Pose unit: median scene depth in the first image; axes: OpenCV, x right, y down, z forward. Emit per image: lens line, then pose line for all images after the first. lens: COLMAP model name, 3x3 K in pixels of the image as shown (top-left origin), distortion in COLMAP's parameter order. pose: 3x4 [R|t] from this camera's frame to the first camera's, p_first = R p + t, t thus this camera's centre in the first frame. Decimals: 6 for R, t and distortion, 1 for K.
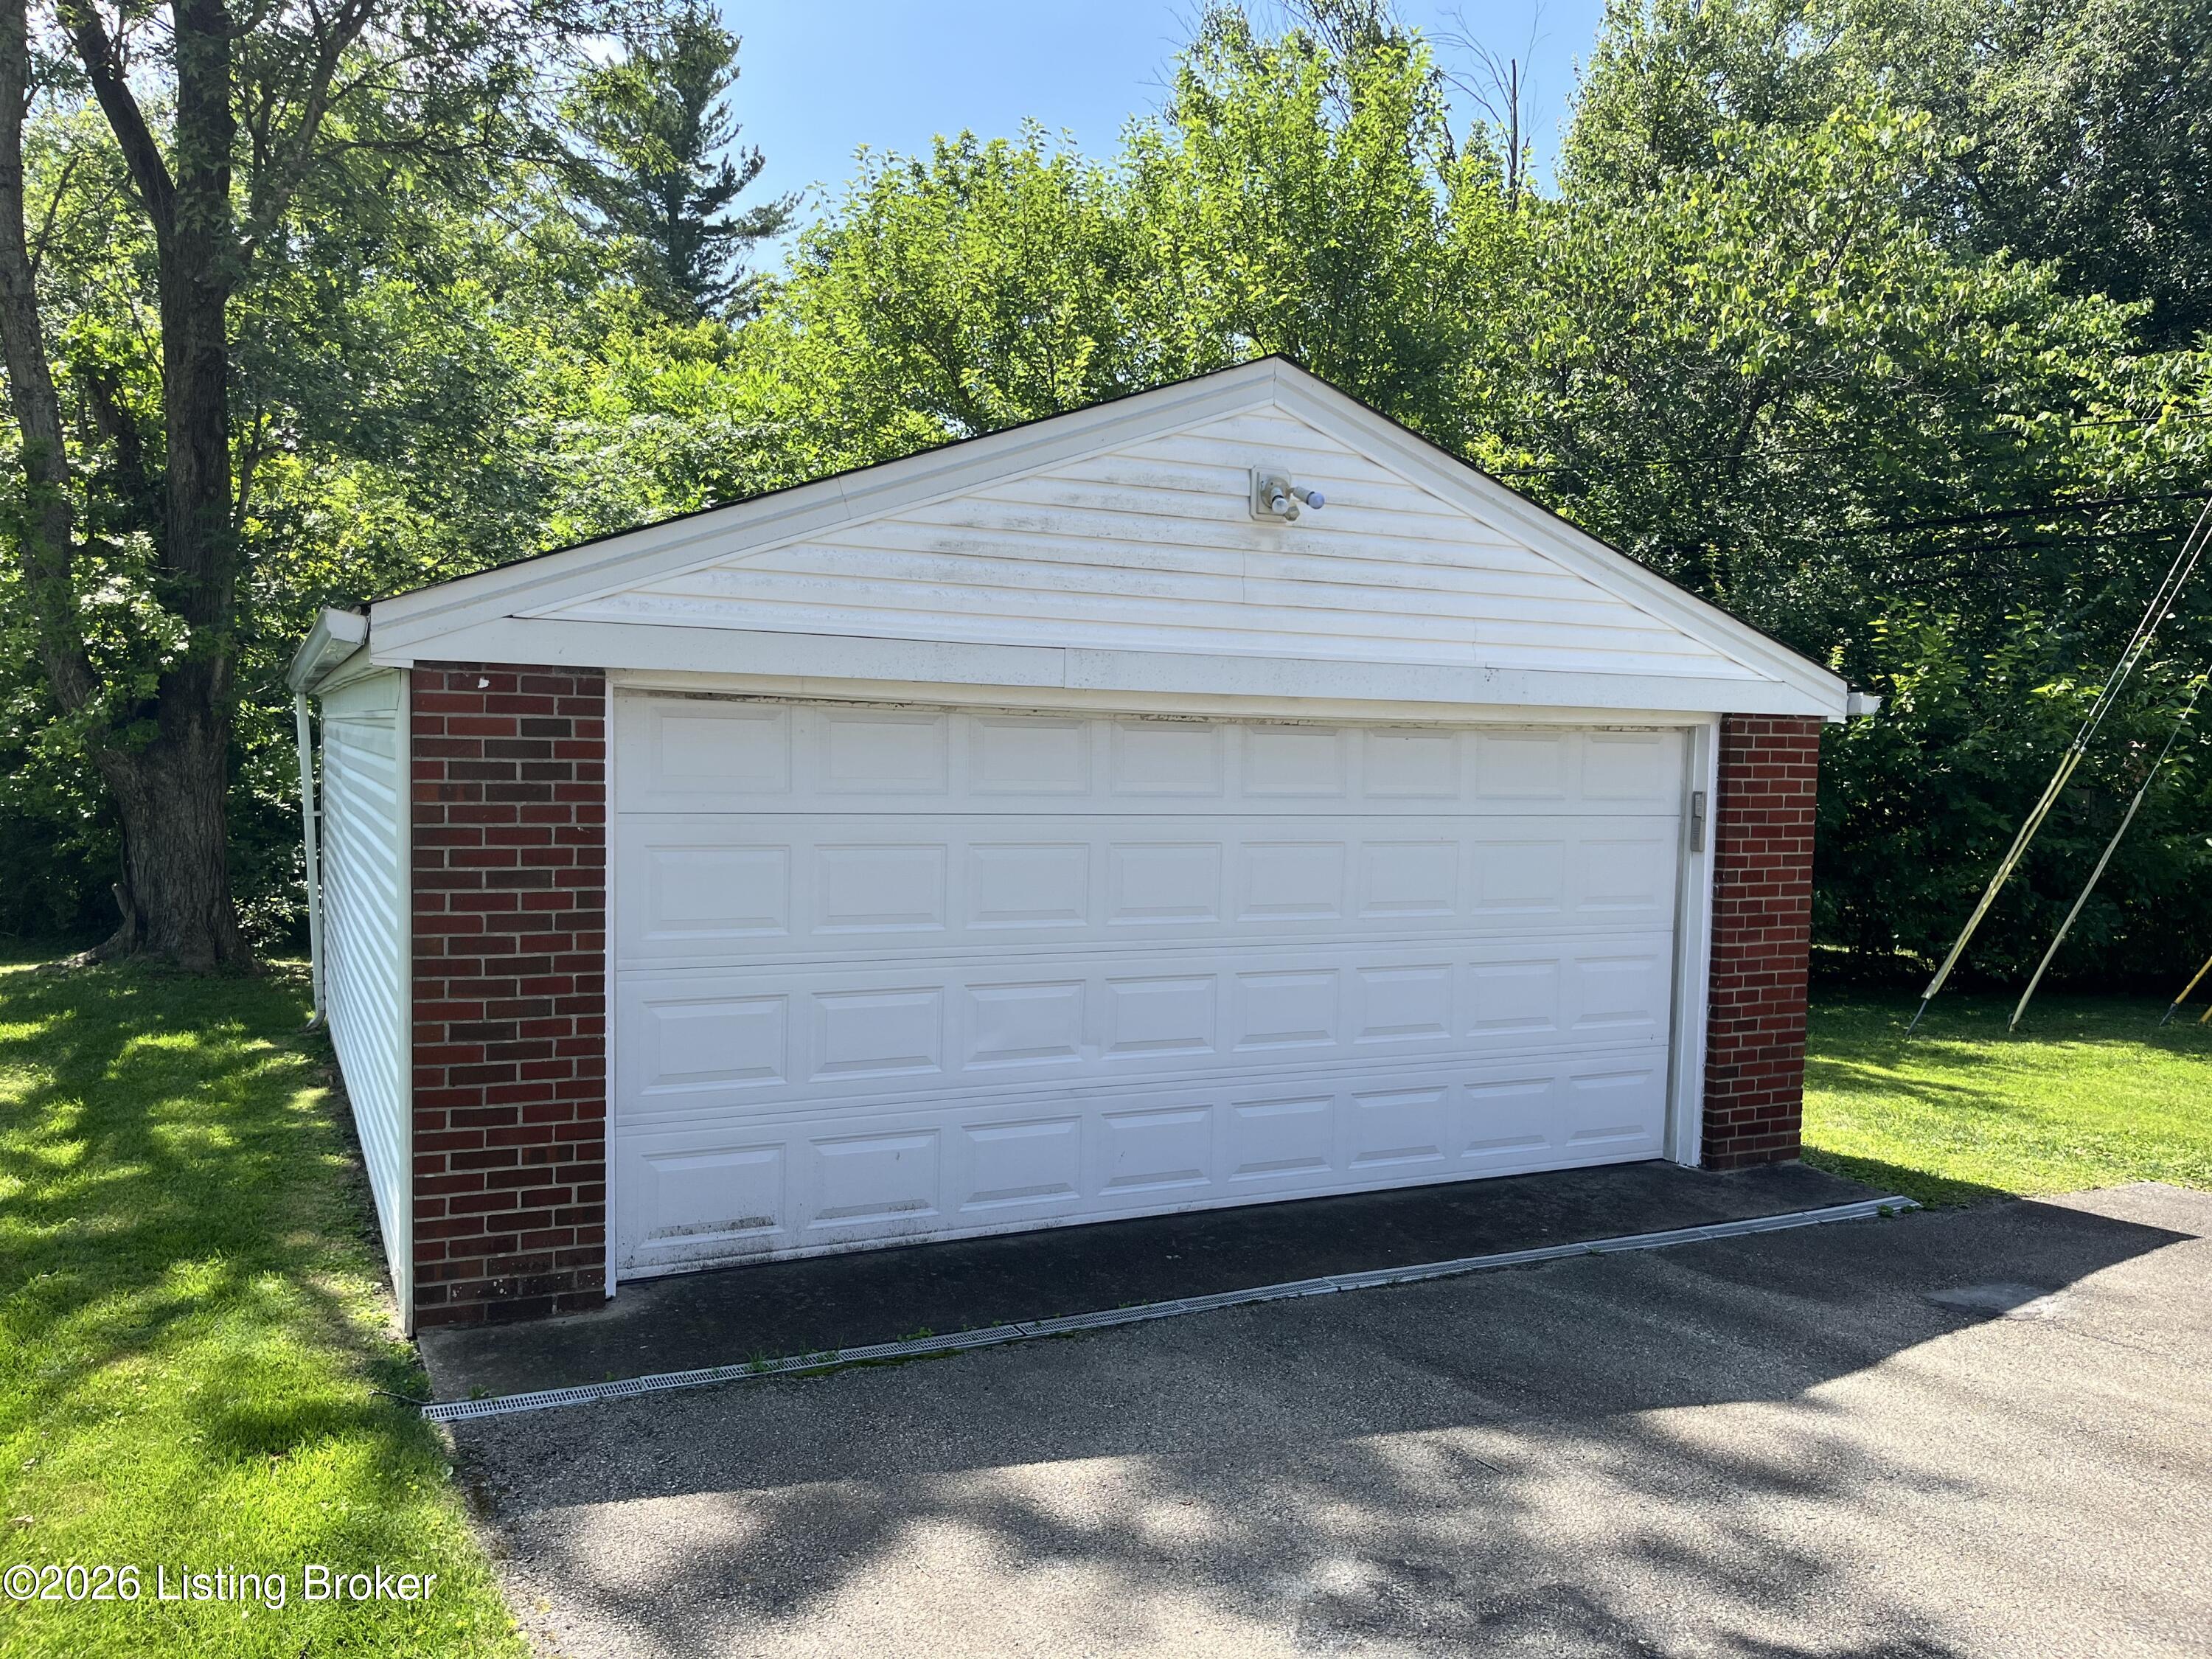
lens RADIAL K [[1678.9, 0, 1102.9], [0, 1678.9, 829.1], [0, 0, 1]] dist [0.010833, -0.008941]
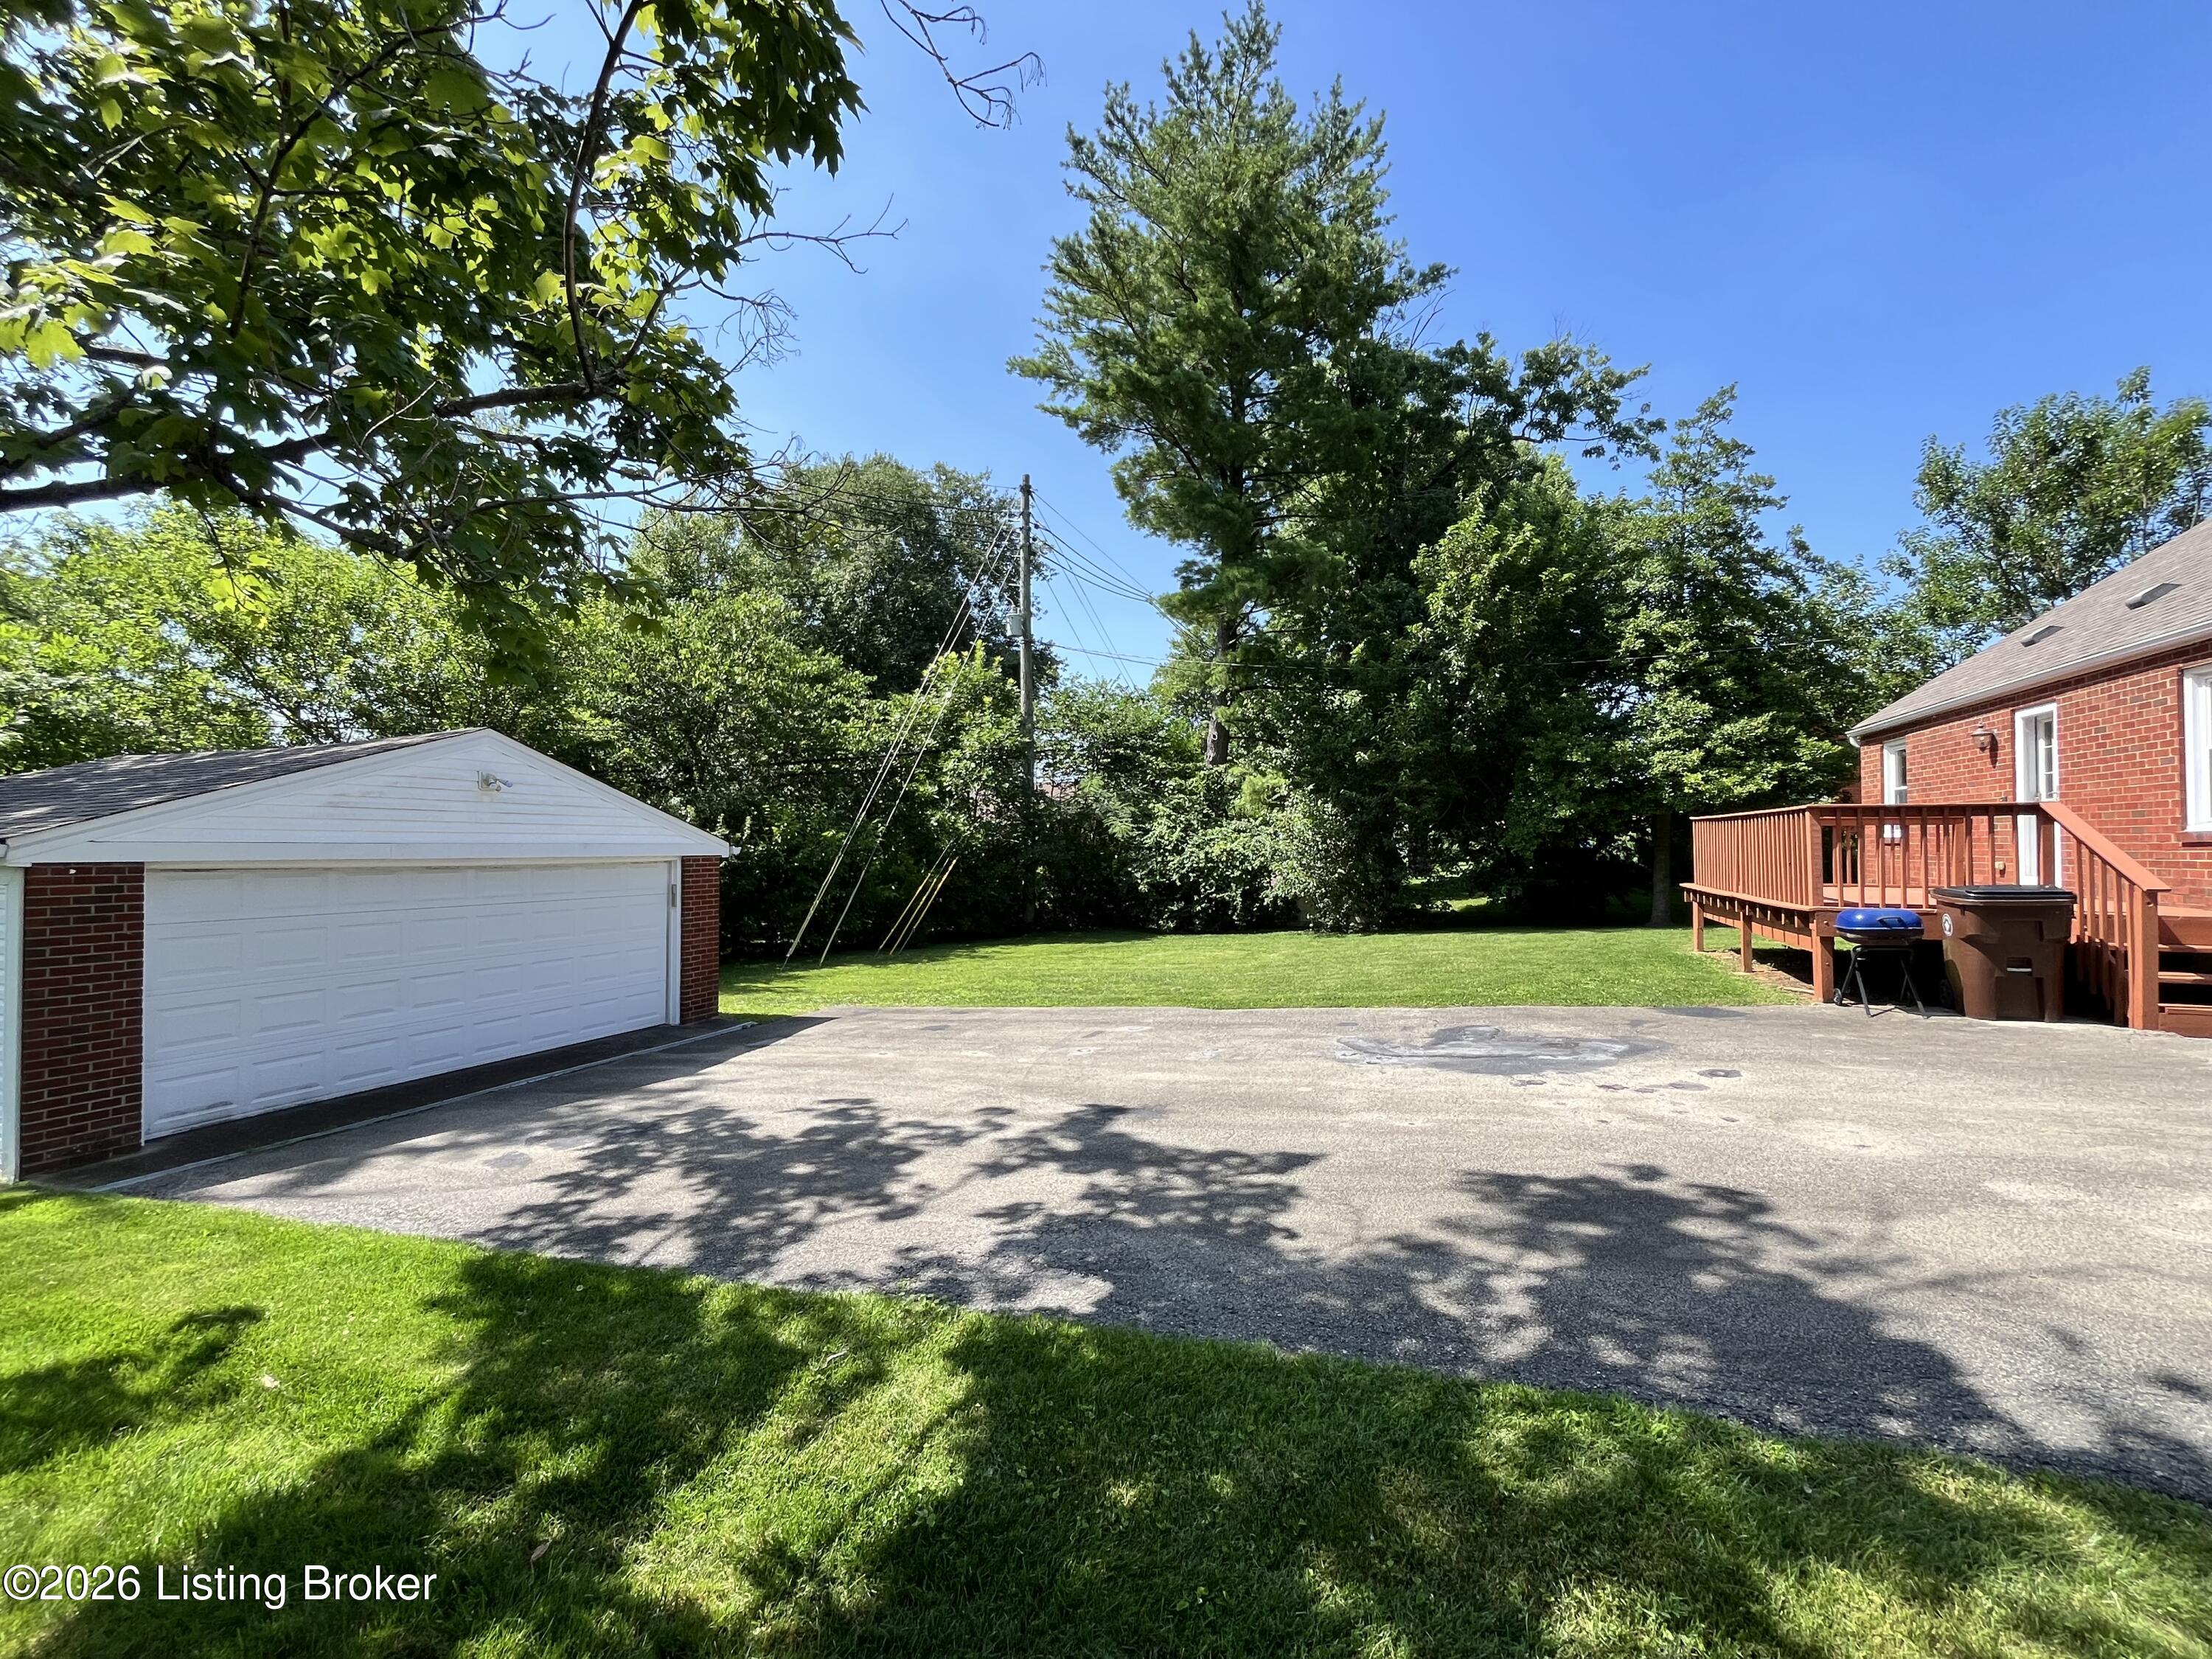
lens RADIAL K [[898.8, 0, 1095.4], [0, 898.8, 825.2], [0, 0, 1]] dist [-0.000470, 0.000423]
pose [[0.744256, -0.009422, 0.667828, -0.115575], [0.054263, 0.997448, -0.046401, -0.014400], [-0.665686, 0.070773, 0.742868, -0.578493]]
